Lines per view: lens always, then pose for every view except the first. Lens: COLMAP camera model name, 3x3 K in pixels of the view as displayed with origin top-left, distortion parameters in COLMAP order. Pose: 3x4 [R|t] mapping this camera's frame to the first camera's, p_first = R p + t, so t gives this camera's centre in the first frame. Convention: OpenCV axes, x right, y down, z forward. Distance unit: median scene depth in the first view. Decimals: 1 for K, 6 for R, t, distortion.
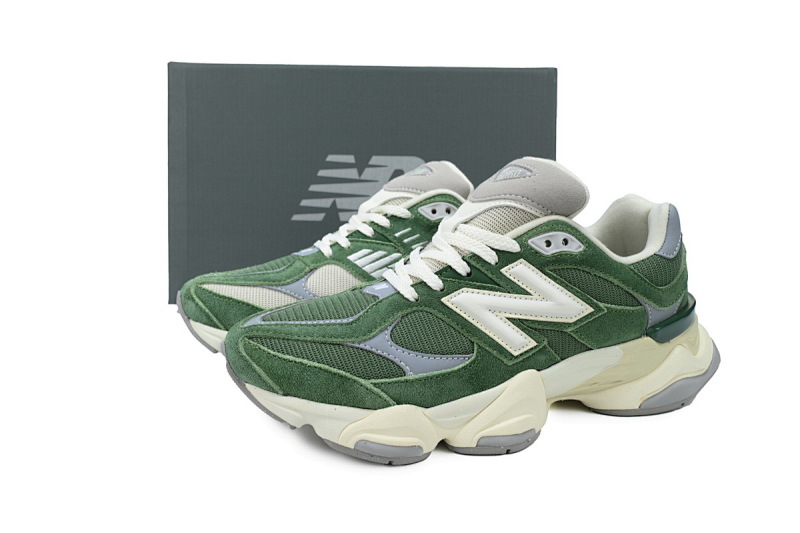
lens RADIAL K [[647.0, 0, 400.0], [0, 647.0, 266.5], [0, 0, 1]] dist [-0.000295, -0.000649]
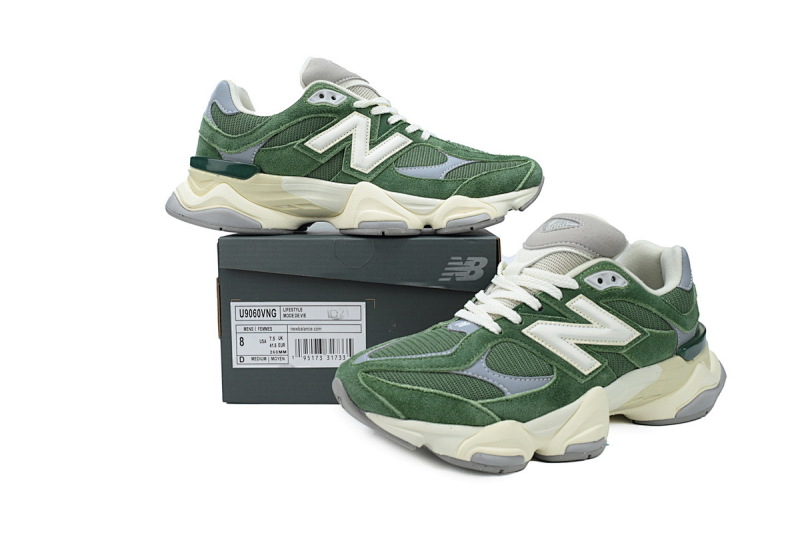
lens RADIAL K [[647.0, 0, 400.0], [0, 647.0, 266.5], [0, 0, 1]] dist [-0.000295, -0.000649]
pose [[0.990379, -0.037867, 0.133098, -0.307527], [0.051600, 0.993518, -0.101290, 0.041923], [-0.128400, 0.107183, 0.985913, -0.149794]]
